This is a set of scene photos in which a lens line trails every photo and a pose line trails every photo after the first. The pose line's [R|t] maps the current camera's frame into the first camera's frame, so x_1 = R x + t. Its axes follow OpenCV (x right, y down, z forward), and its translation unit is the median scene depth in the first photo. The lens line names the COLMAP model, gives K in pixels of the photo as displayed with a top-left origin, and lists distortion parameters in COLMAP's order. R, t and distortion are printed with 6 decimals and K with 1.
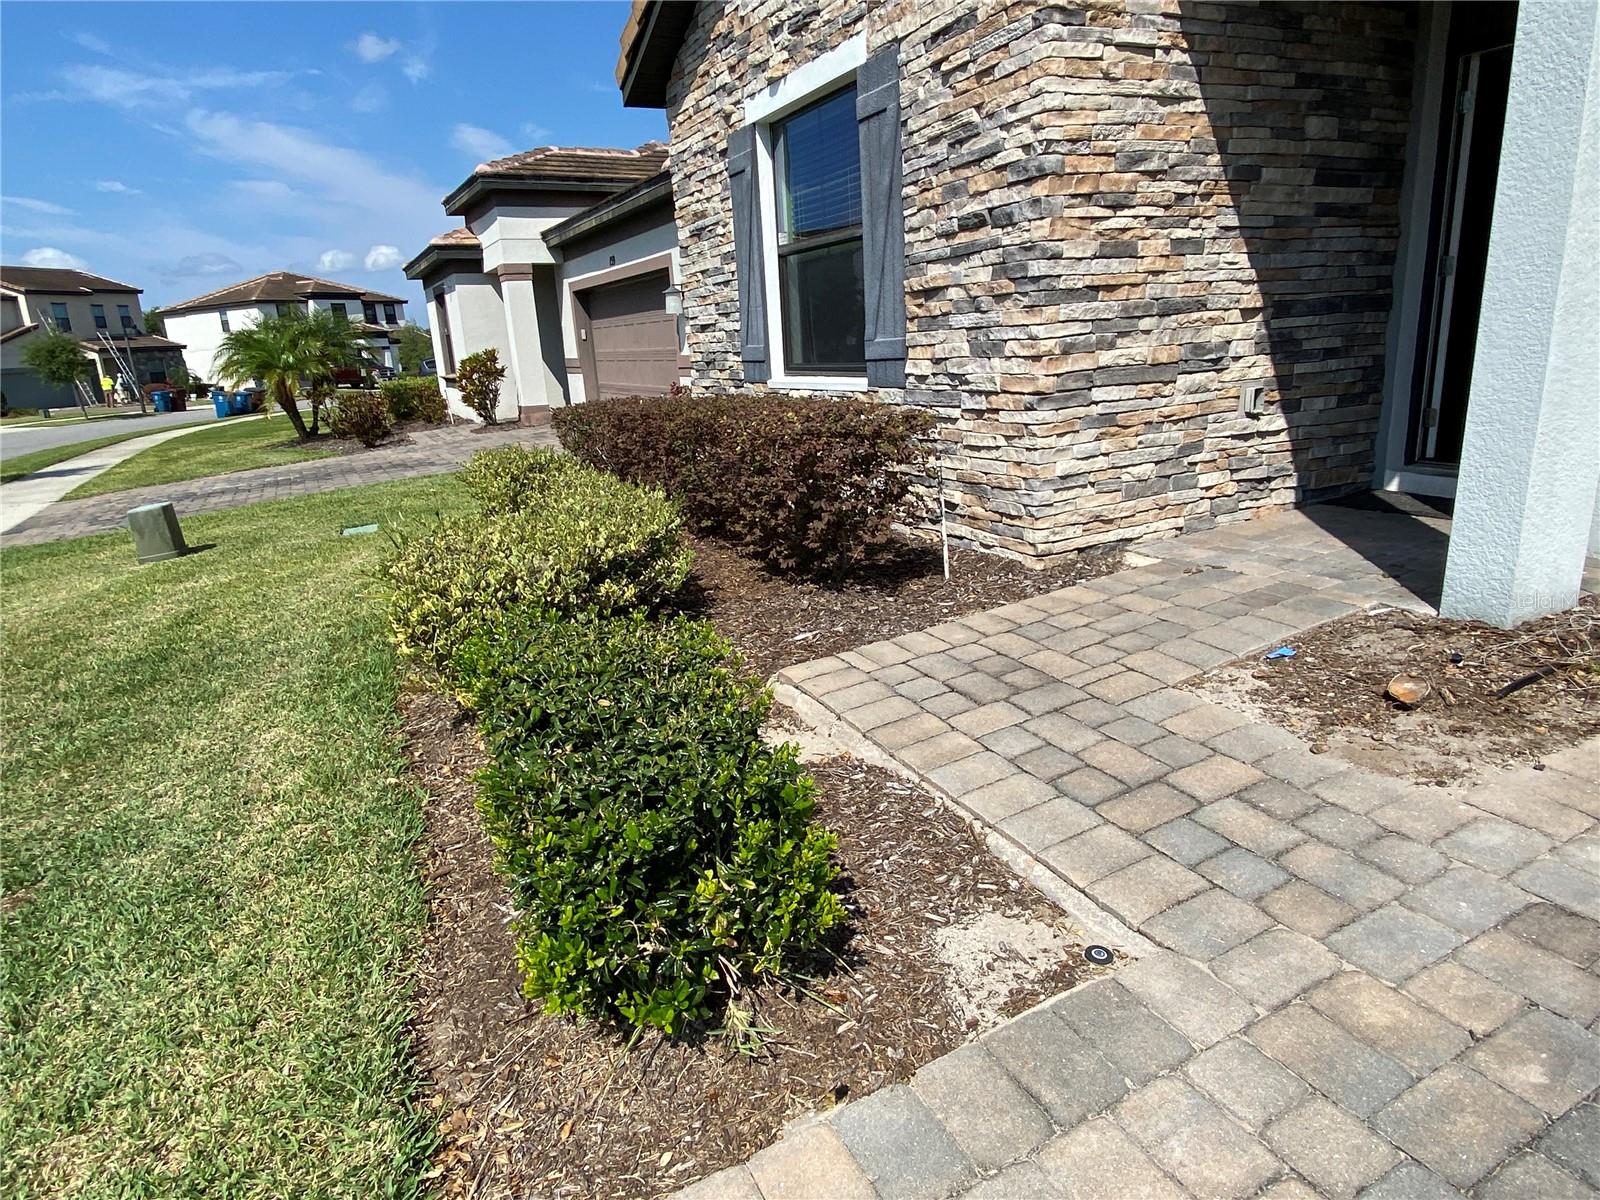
lens RADIAL K [[928.5, 0, 789.1], [0, 928.5, 607.7], [0, 0, 1]] dist [0.044302, -0.045262]
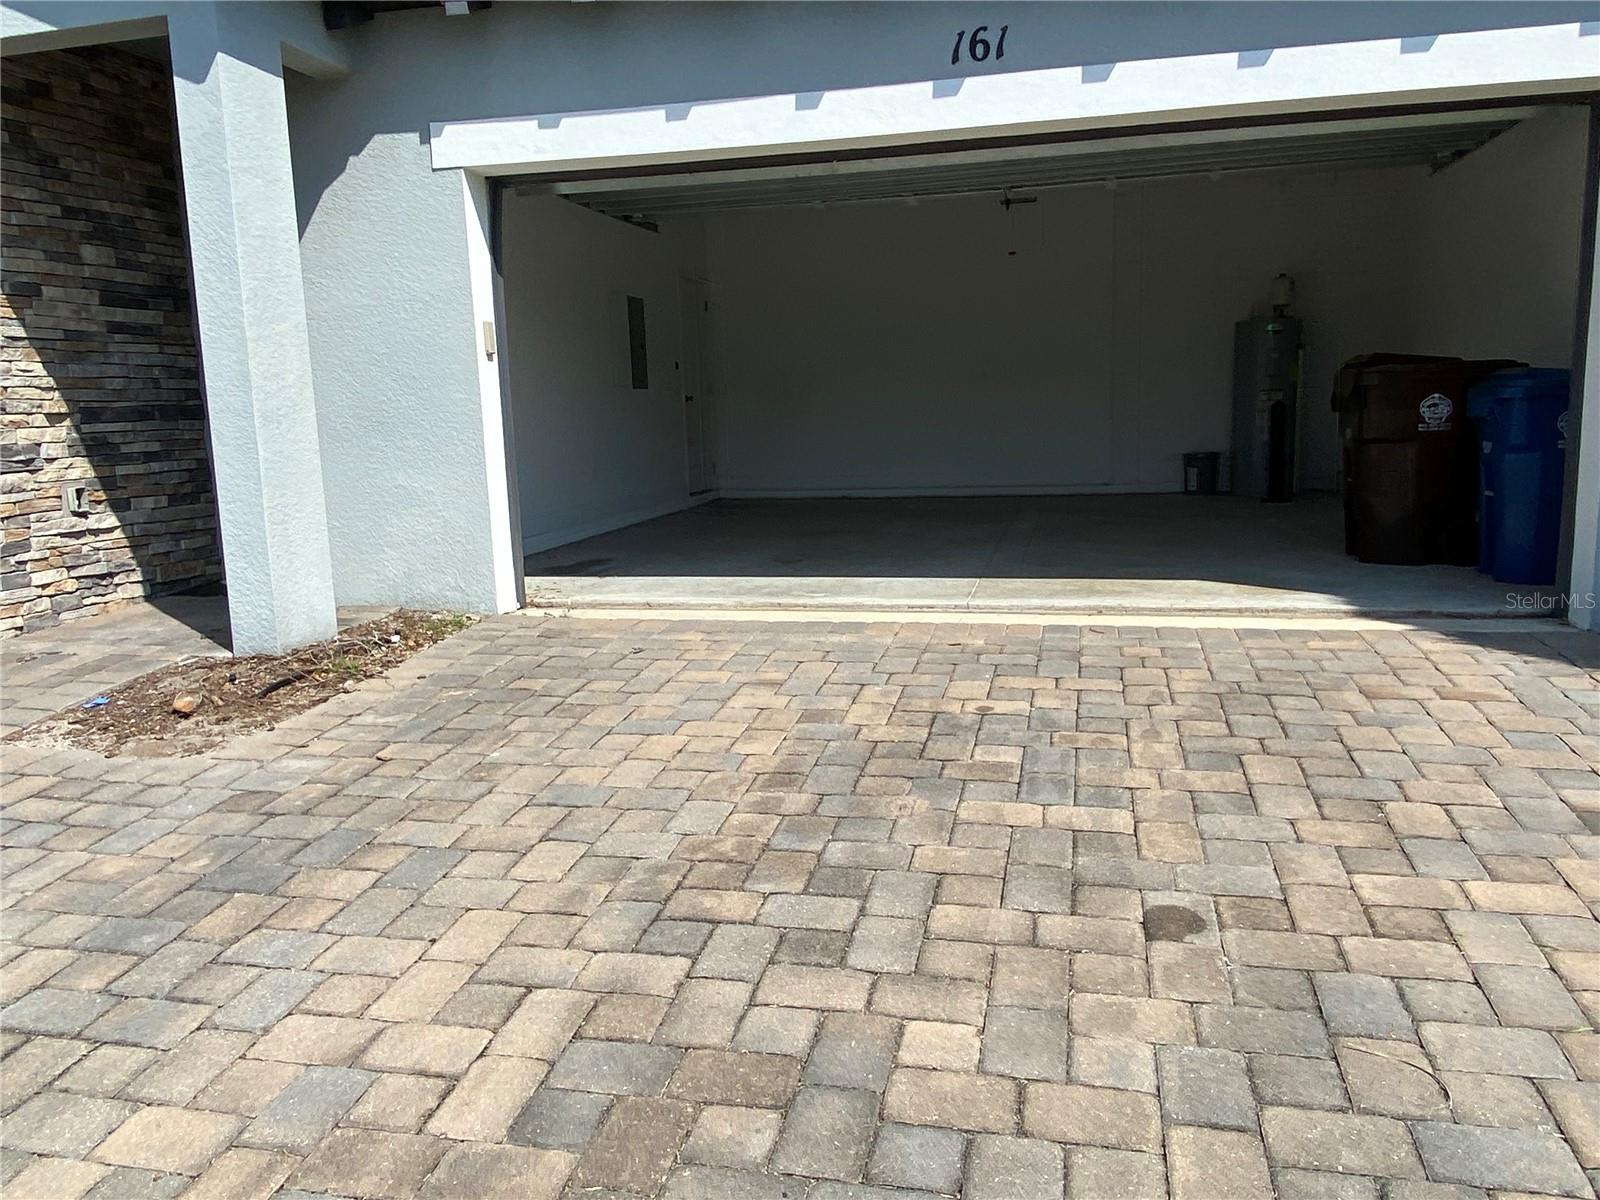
lens RADIAL K [[1189.9, 0, 794.7], [0, 1189.9, 595.8], [0, 0, 1]] dist [0.043228, -0.068528]
pose [[0.619376, -0.090154, 0.779901, -0.053097], [0.215786, 0.974674, -0.058703, 0.132855], [-0.754858, 0.204651, 0.623144, -0.405078]]
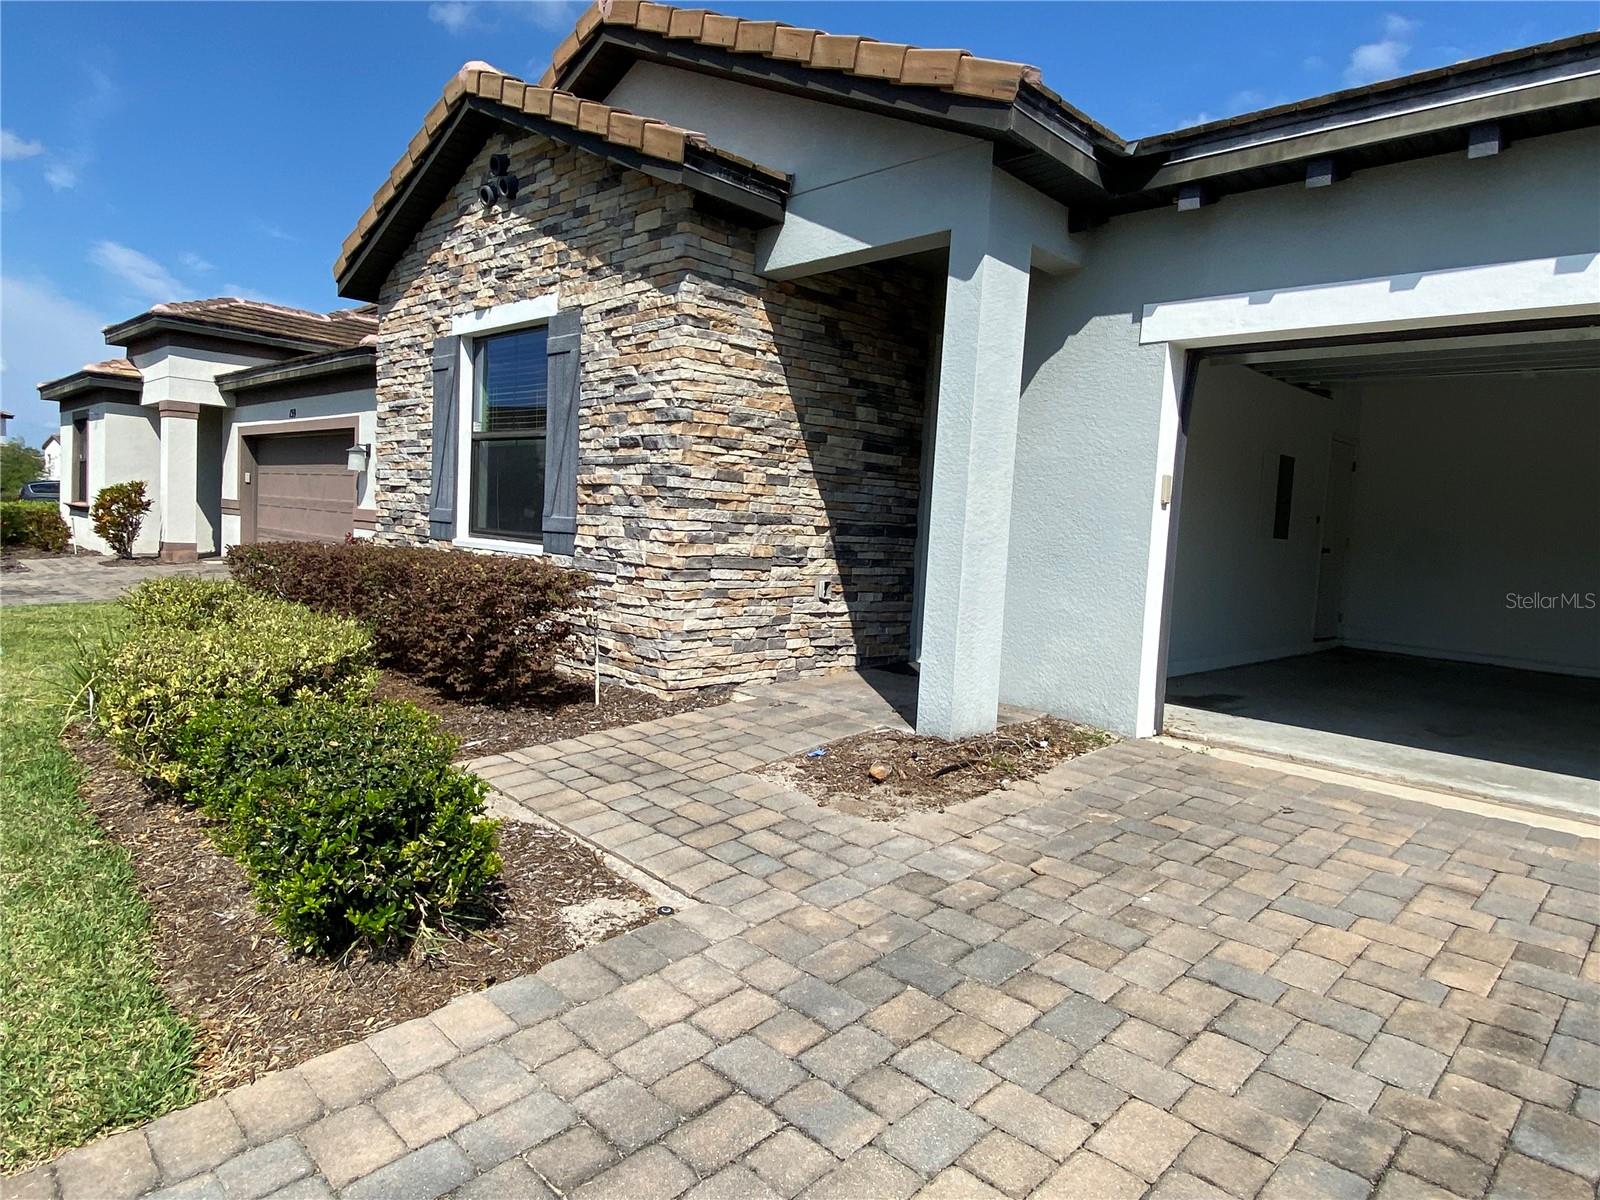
lens RADIAL K [[928.5, 0, 776.3], [0, 928.5, 592.8], [0, 0, 1]] dist [0.044302, -0.045262]
pose [[0.942906, 0.082701, 0.322627, -0.019421], [-0.015348, 0.978441, -0.205956, 0.071906], [-0.332704, 0.189246, 0.923847, -0.263275]]
